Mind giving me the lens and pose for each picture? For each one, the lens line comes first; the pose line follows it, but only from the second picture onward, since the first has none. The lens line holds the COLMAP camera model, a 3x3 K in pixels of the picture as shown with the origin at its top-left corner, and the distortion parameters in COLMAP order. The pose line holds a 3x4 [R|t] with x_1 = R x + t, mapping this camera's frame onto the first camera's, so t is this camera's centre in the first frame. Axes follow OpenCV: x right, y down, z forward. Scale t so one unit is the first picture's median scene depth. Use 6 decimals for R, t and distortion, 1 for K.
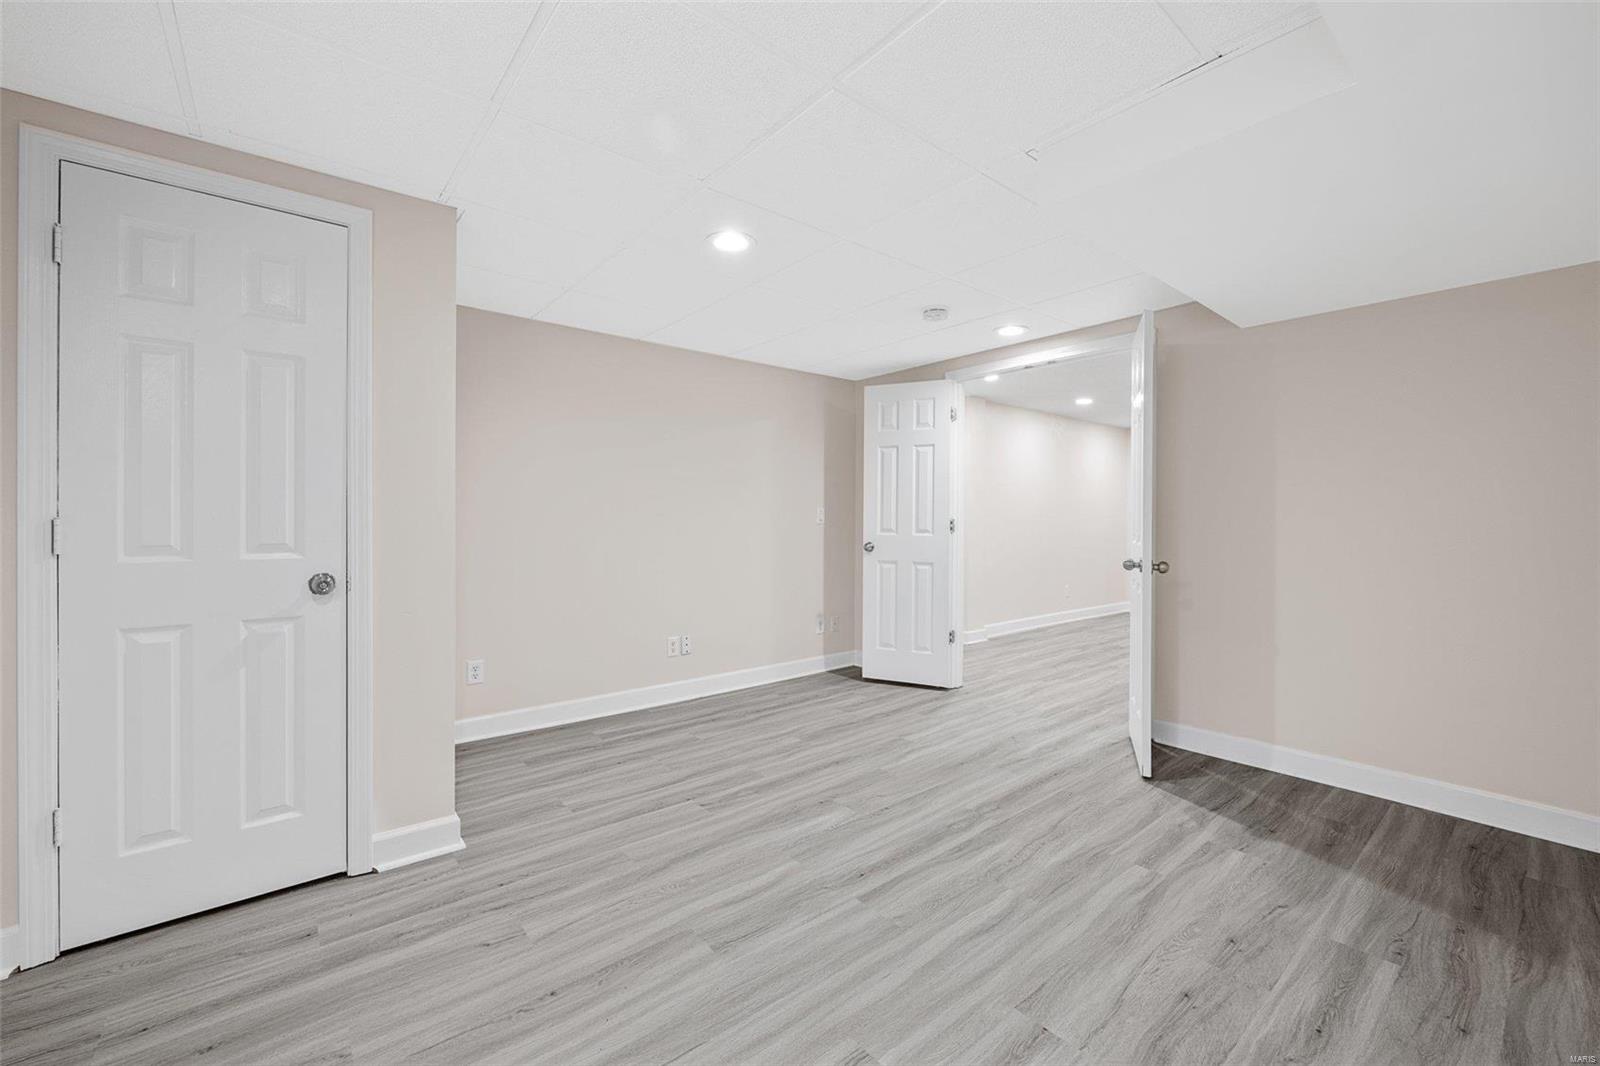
lens RADIAL K [[648.4, 0, 799.5], [0, 648.4, 526.0], [0, 0, 1]] dist [-0.001128, 0.000091]
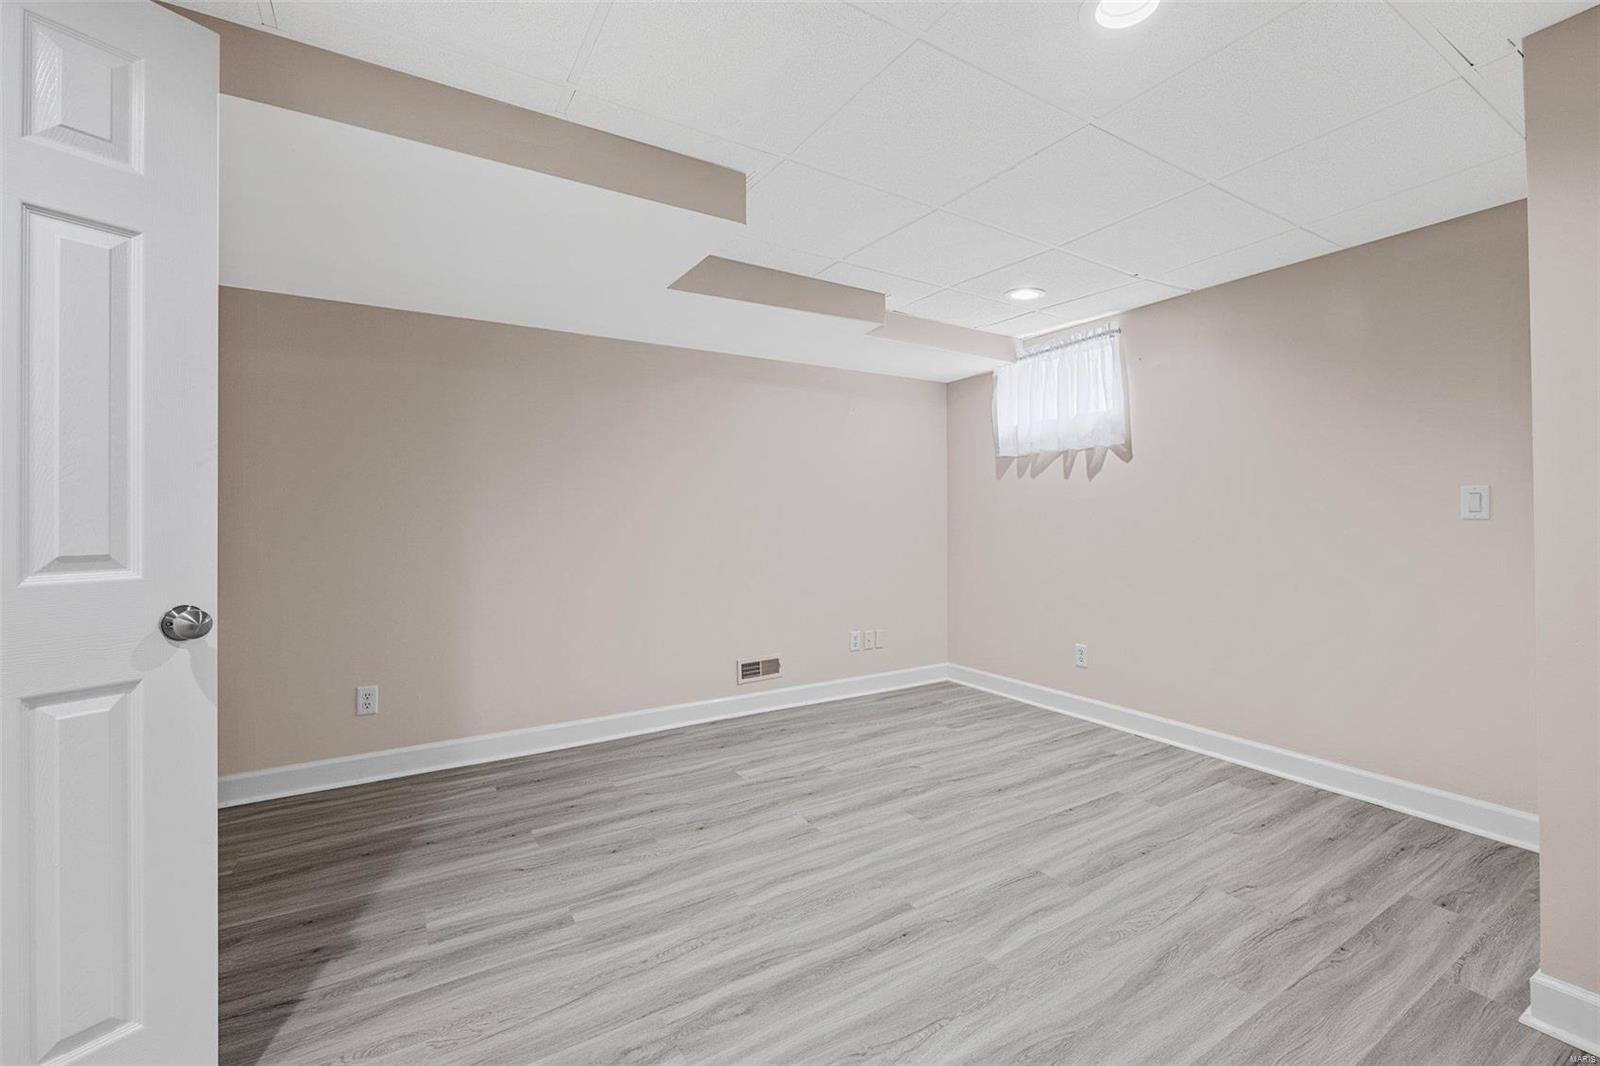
lens RADIAL K [[648.4, 0, 799.5], [0, 648.4, 526.0], [0, 0, 1]] dist [-0.001128, 0.000091]
pose [[-0.987548, -0.000116, 0.157317, 0.106524], [0.004201, 0.999624, 0.027107, -0.021048], [-0.157261, 0.027431, -0.987176, 1.986589]]
